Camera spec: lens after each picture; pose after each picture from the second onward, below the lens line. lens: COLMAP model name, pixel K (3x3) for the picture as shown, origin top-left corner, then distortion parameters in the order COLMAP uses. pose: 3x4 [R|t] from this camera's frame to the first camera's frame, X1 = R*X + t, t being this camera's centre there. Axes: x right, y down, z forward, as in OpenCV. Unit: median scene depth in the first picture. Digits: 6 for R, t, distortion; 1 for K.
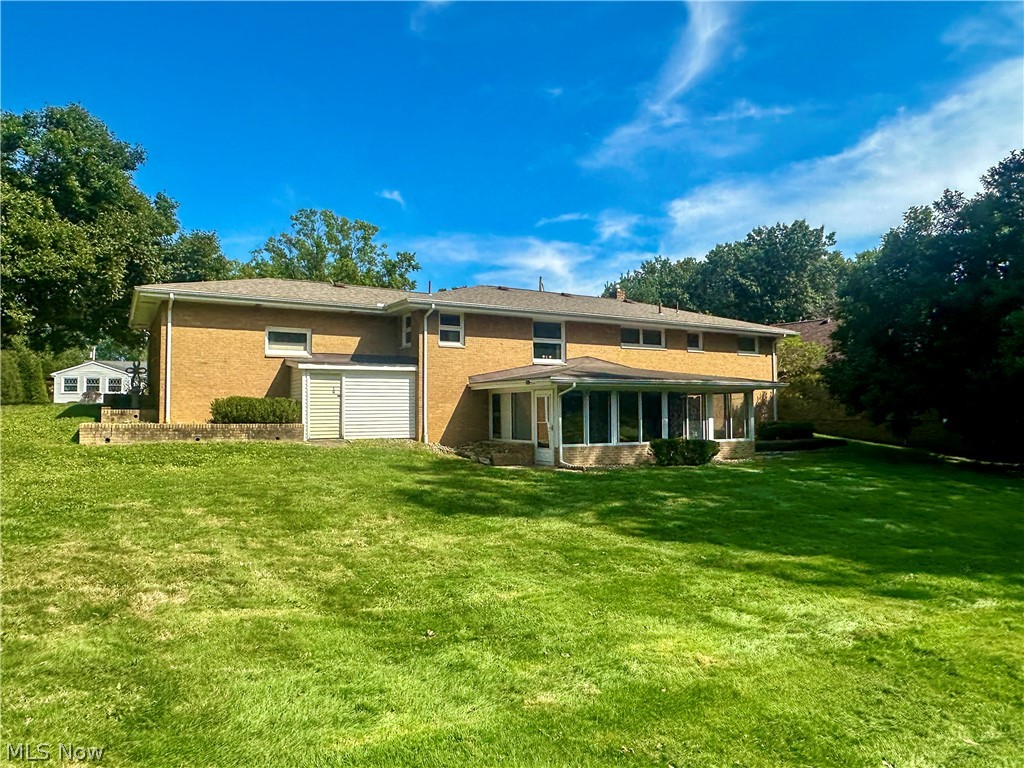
lens RADIAL K [[659.8, 0, 512.0], [0, 659.8, 384.0], [0, 0, 1]] dist [-0.000112, -0.000020]
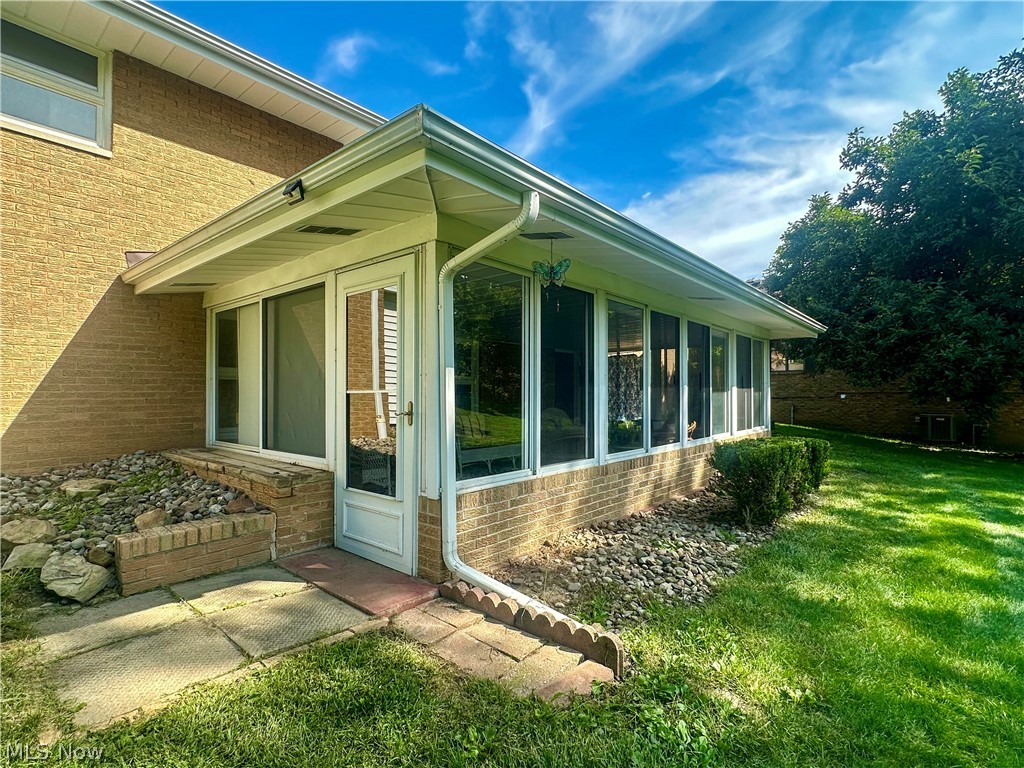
lens RADIAL K [[507.2, 0, 512.0], [0, 507.2, 384.0], [0, 0, 1]] dist [-0.000981, -0.000154]
pose [[0.946647, 0.003645, 0.322250, 0.036122], [-0.012998, 0.999554, 0.026876, 0.049303], [-0.322009, -0.029630, 0.946273, 0.790393]]
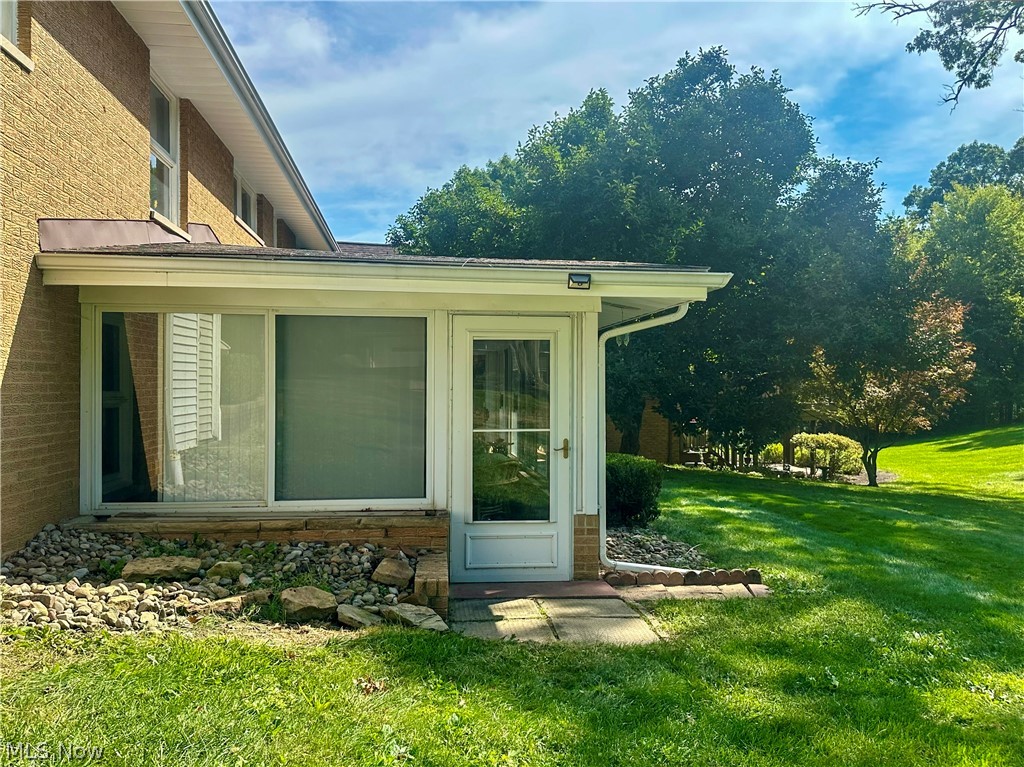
lens RADIAL K [[862.5, 0, 512.0], [0, 862.5, 383.5], [0, 0, 1]] dist [0.082191, 0.001456]
pose [[0.415772, 0.005571, 0.909452, -0.283878], [-0.046209, 0.998819, 0.015006, 0.032748], [-0.908294, -0.048264, 0.415538, 0.838706]]
